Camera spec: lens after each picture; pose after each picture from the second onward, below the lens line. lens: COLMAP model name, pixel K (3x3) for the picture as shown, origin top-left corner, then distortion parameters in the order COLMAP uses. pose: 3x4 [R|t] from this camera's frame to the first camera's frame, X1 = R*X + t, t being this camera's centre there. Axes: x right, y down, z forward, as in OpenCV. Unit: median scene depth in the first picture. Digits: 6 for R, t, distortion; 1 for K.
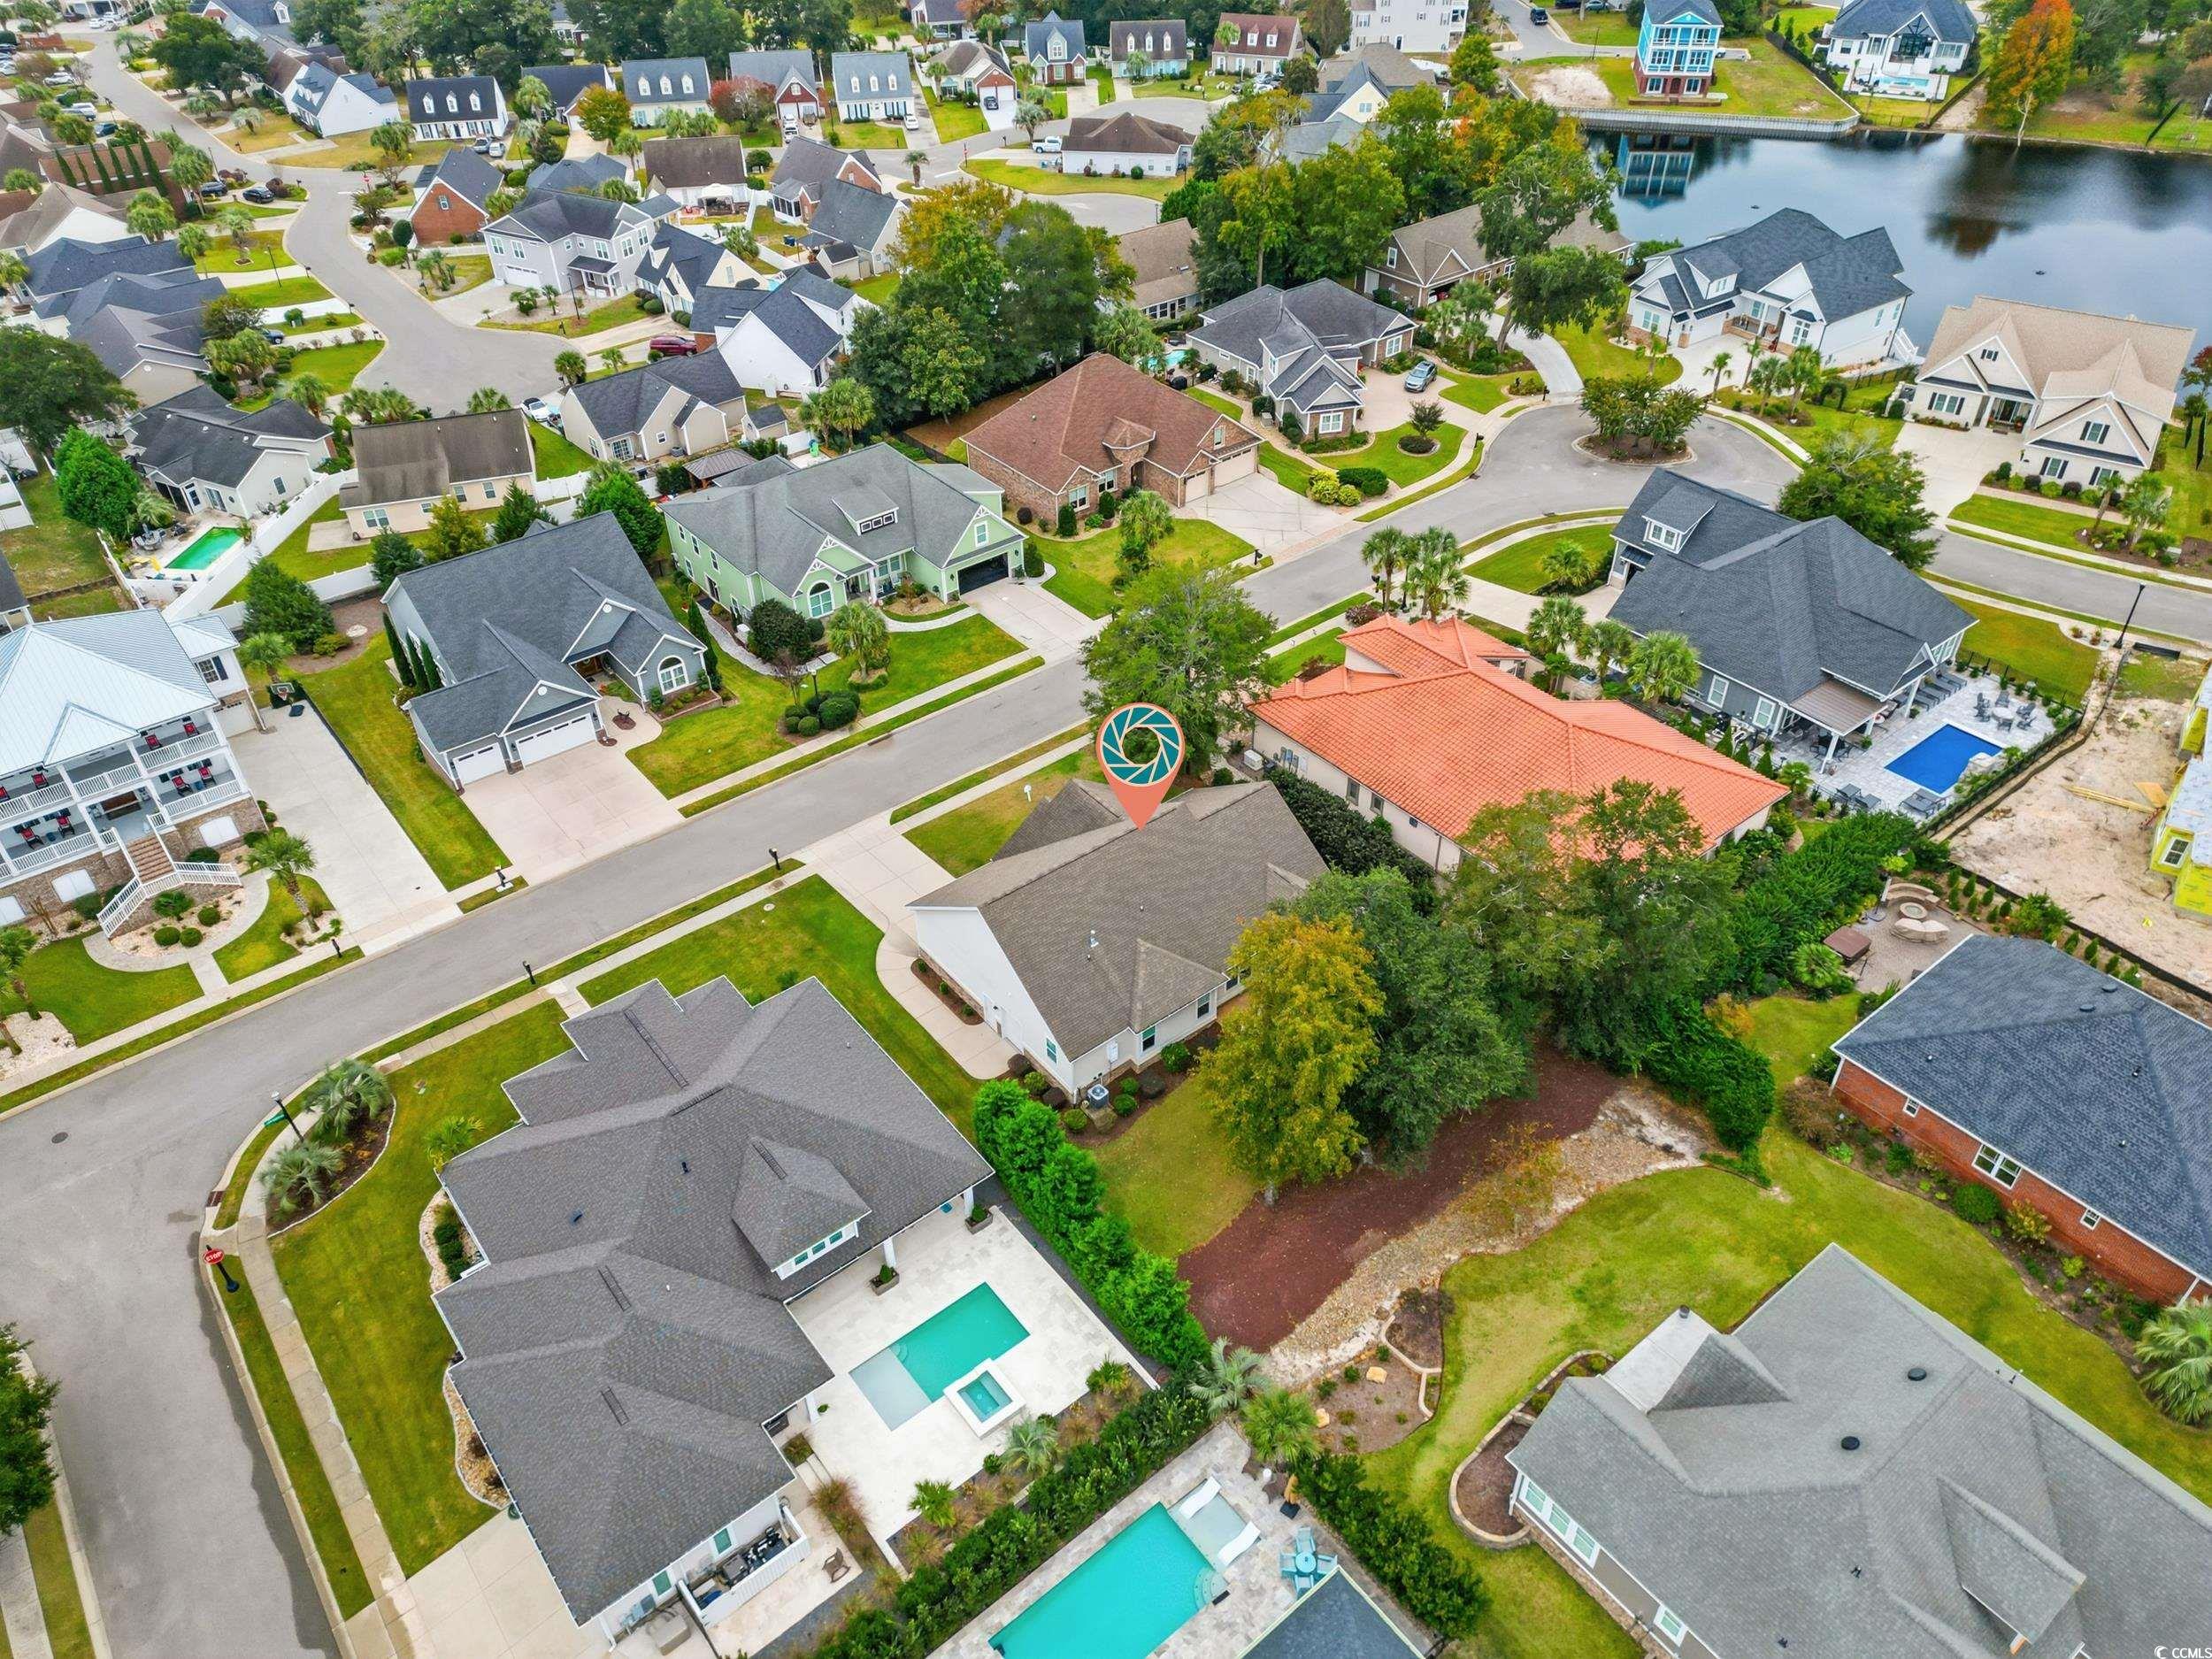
lens RADIAL K [[1540.9, 0, 1106.0], [0, 1540.9, 829.5], [0, 0, 1]] dist [0.100900, -0.115065]
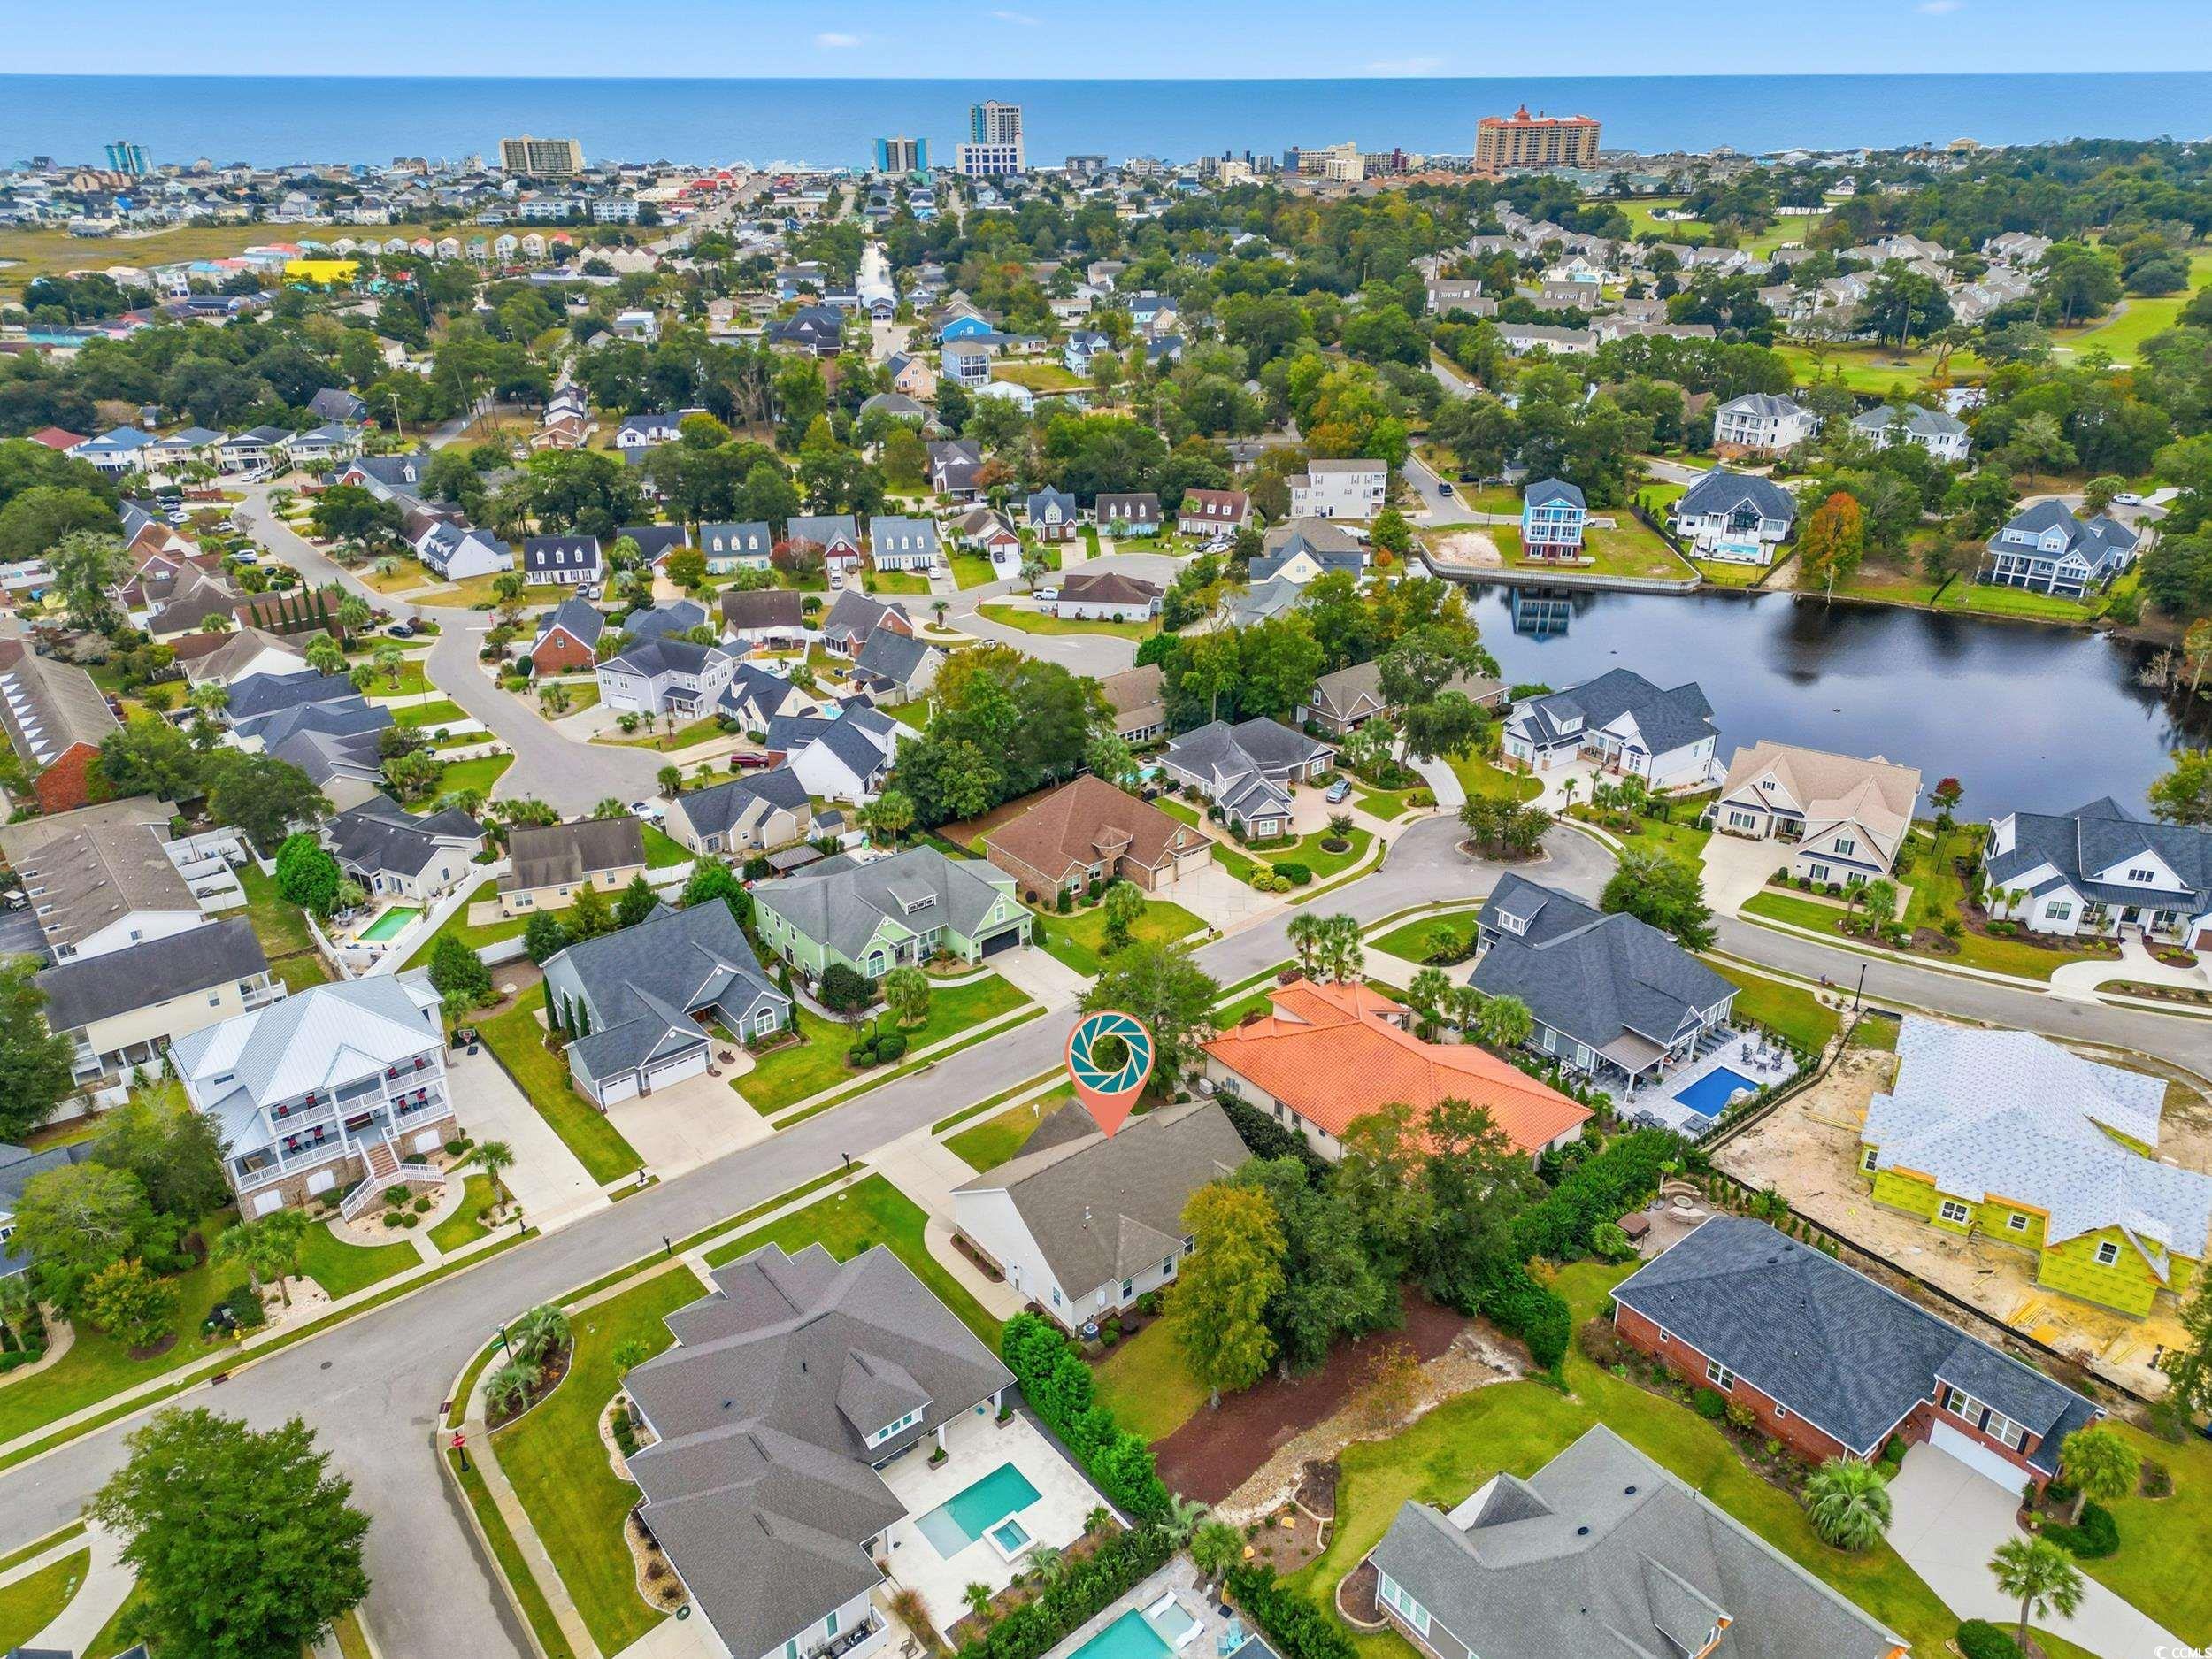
lens RADIAL K [[1540.9, 0, 1106.0], [0, 1540.9, 829.5], [0, 0, 1]] dist [0.100900, -0.115065]
pose [[0.999889, 0.007179, 0.013080, -0.009013], [-0.004100, 0.975093, -0.221759, 0.031666], [-0.014346, 0.221681, 0.975014, -0.319067]]
